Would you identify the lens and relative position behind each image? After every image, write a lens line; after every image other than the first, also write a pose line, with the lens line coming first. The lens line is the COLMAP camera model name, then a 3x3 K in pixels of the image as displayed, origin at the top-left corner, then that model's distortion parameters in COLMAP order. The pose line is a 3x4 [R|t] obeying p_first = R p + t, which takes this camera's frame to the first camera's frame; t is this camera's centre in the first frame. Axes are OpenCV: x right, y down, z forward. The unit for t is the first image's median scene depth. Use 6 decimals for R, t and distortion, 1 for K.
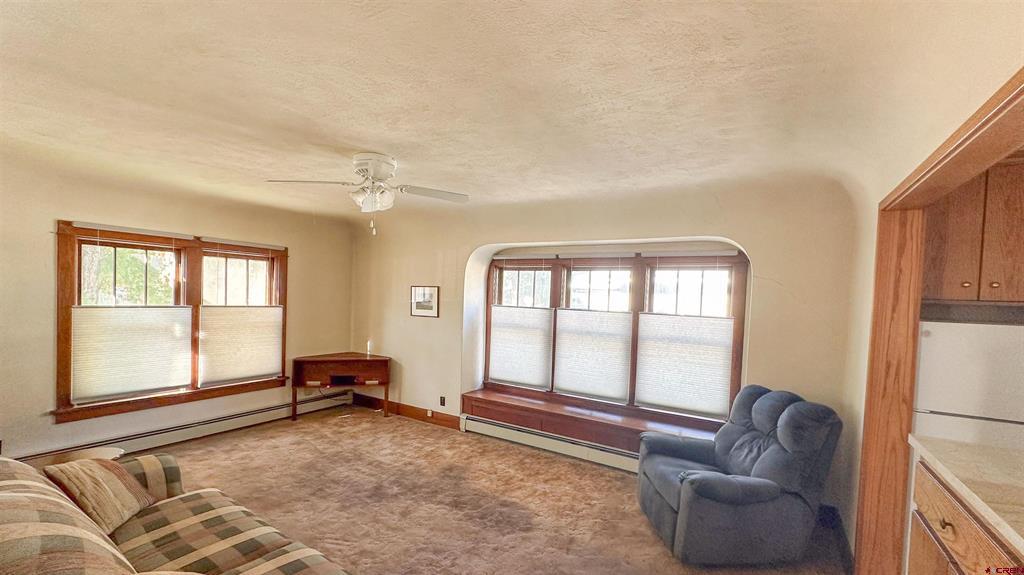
lens RADIAL K [[408.9, 0, 512.3], [0, 408.9, 305.3], [0, 0, 1]] dist [-0.001145, -0.000153]
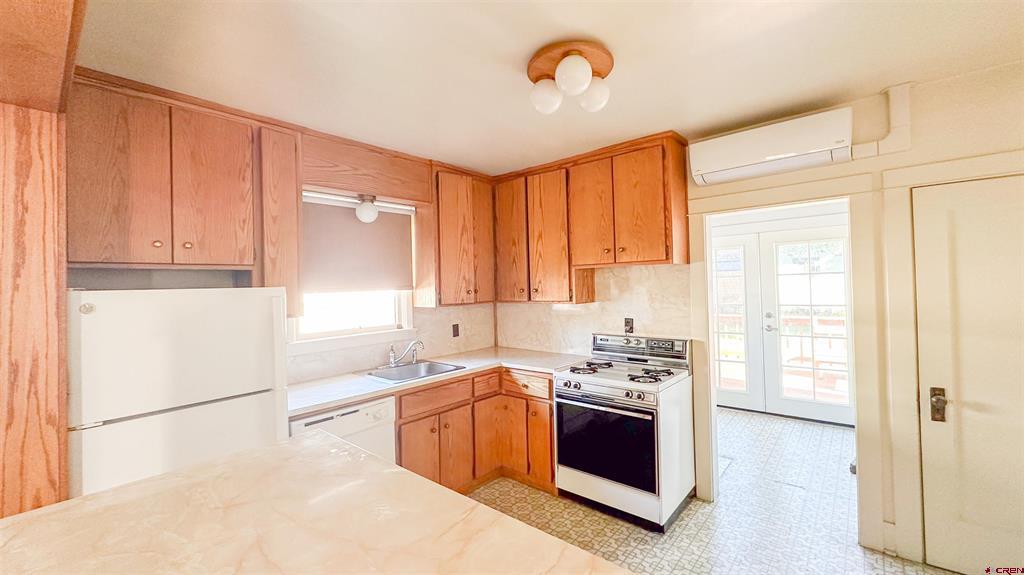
lens RADIAL K [[417.6, 0, 507.1], [0, 417.6, 283.2], [0, 0, 1]] dist [-0.002121, -0.000125]
pose [[0.159253, -0.036225, 0.986573, 0.215717], [0.056411, 0.998028, 0.027540, 0.022843], [-0.985625, 0.051268, 0.160982, 0.100364]]
